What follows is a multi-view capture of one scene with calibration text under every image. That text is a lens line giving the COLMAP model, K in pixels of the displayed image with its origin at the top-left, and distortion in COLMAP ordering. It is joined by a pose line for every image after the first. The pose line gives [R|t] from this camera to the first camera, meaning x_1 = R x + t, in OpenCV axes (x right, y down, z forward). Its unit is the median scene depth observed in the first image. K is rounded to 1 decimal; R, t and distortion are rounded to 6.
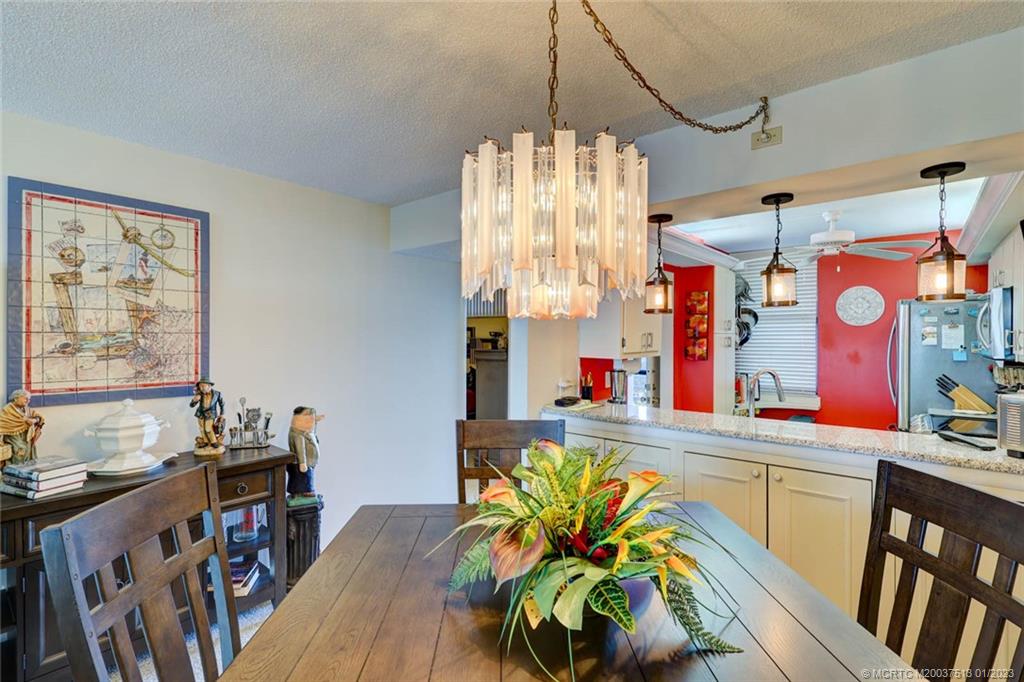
lens RADIAL K [[478.9, 0, 511.7], [0, 478.9, 342.4], [0, 0, 1]] dist [-0.005805, 0.001502]
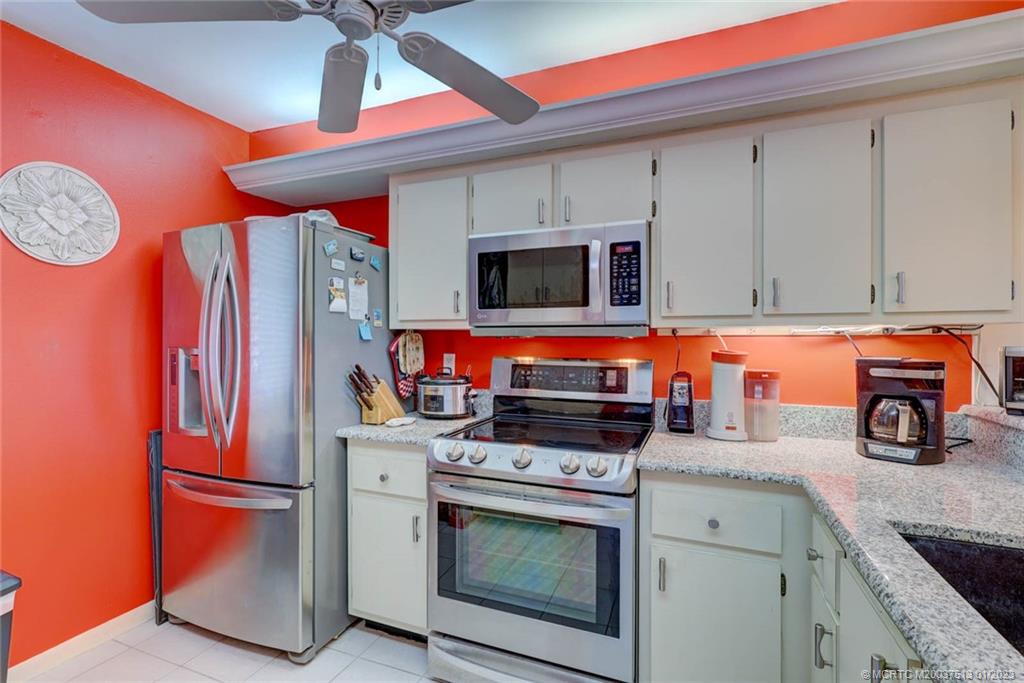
lens RADIAL K [[478.9, 0, 526.0], [0, 478.9, 334.6], [0, 0, 1]] dist [-0.005805, 0.001502]
pose [[-0.324389, 0.005483, 0.945908, 0.265304], [0.010225, 0.999945, -0.002290, 0.029881], [-0.945868, 0.008929, -0.324427, 0.859587]]
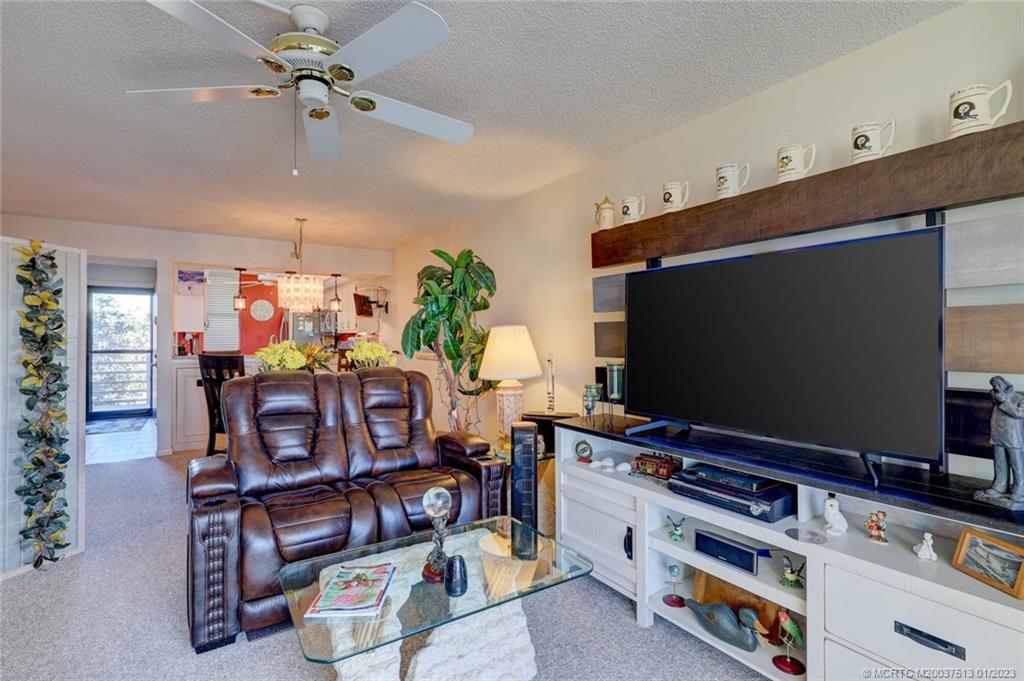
lens RADIAL K [[478.9, 0, 518.5], [0, 478.9, 334.0], [0, 0, 1]] dist [-0.005805, 0.001502]
pose [[0.278228, 0.004739, 0.960503, -0.856612], [0.011395, 0.999901, -0.008234, 0.048216], [-0.960447, 0.013236, 0.278147, -0.515708]]
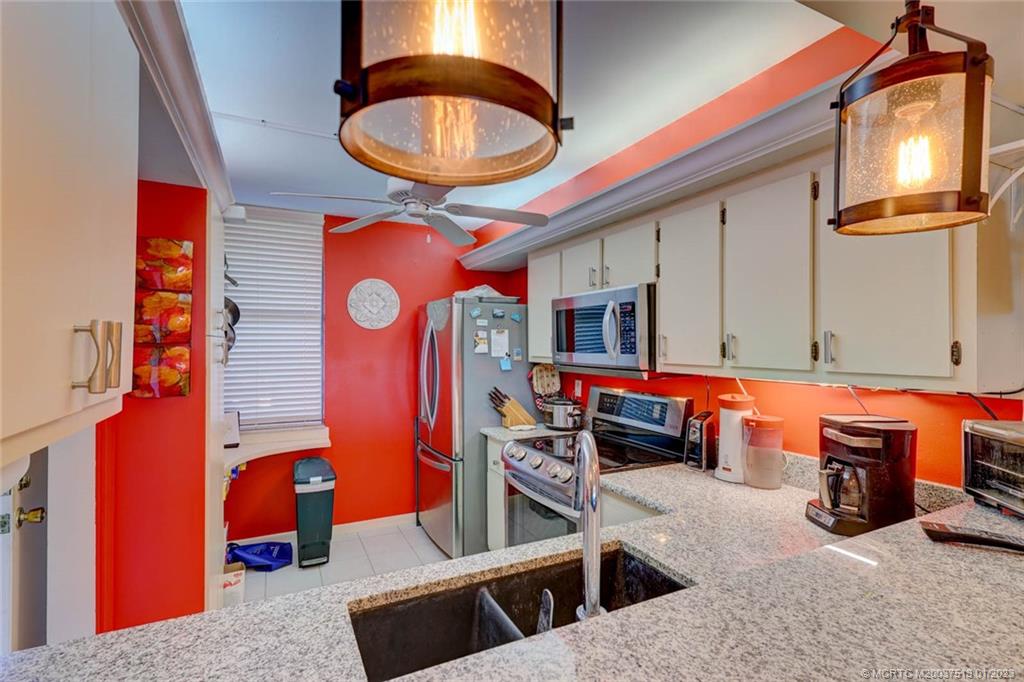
lens RADIAL K [[478.9, 0, 522.6], [0, 478.9, 342.3], [0, 0, 1]] dist [-0.005805, 0.001502]
pose [[0.374141, 0.001176, 0.927371, 0.109431], [0.009652, 0.999940, -0.005162, -0.007442], [-0.927322, 0.010882, 0.374107, 0.545173]]
